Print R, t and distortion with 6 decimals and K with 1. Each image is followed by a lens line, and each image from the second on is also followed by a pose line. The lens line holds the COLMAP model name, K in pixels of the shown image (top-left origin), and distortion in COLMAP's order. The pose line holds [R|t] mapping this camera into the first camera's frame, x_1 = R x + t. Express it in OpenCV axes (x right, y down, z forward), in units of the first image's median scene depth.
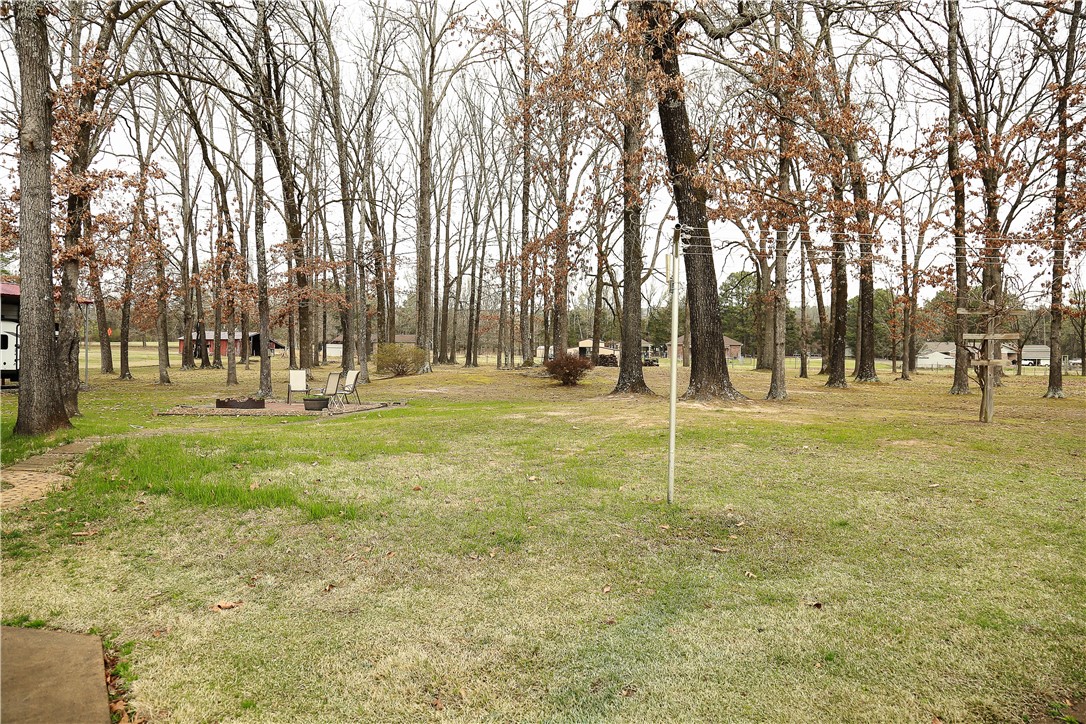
lens RADIAL K [[763.6, 0, 546.8], [0, 763.6, 366.9], [0, 0, 1]] dist [-0.137713, 0.083671]
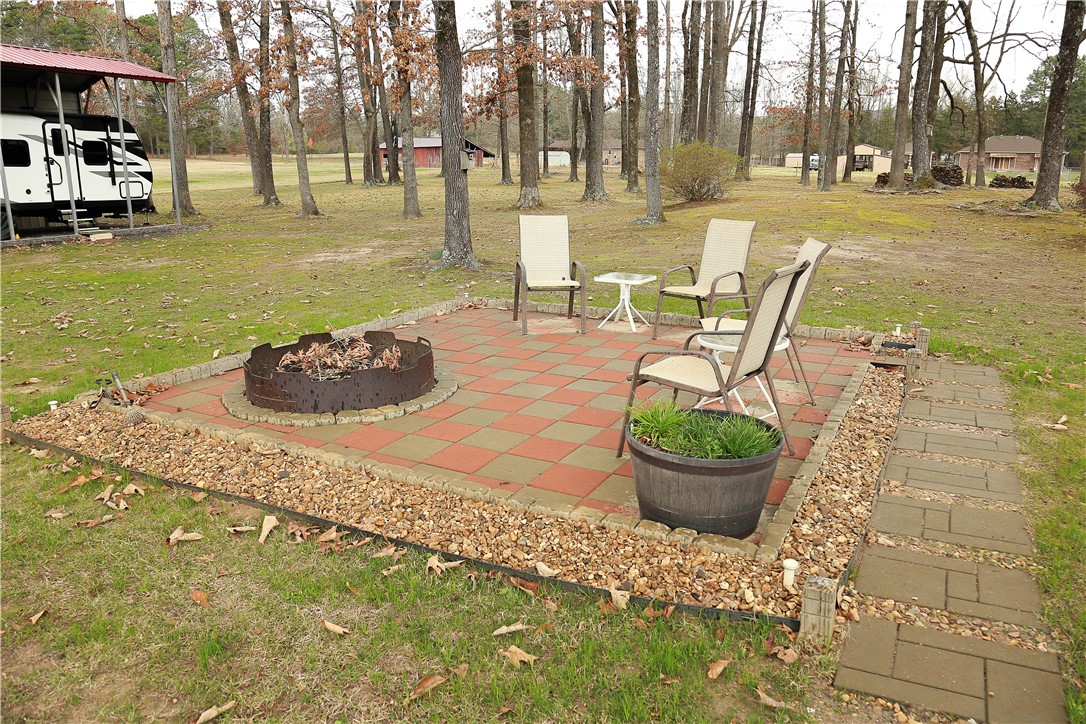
lens RADIAL K [[763.6, 0, 546.8], [0, 763.6, 366.9], [0, 0, 1]] dist [-0.137713, 0.083671]
pose [[0.963886, 0.057336, -0.260069, -0.119290], [0.007627, 0.970205, 0.242166, -0.003663], [0.266205, -0.235404, 0.934730, 0.340603]]
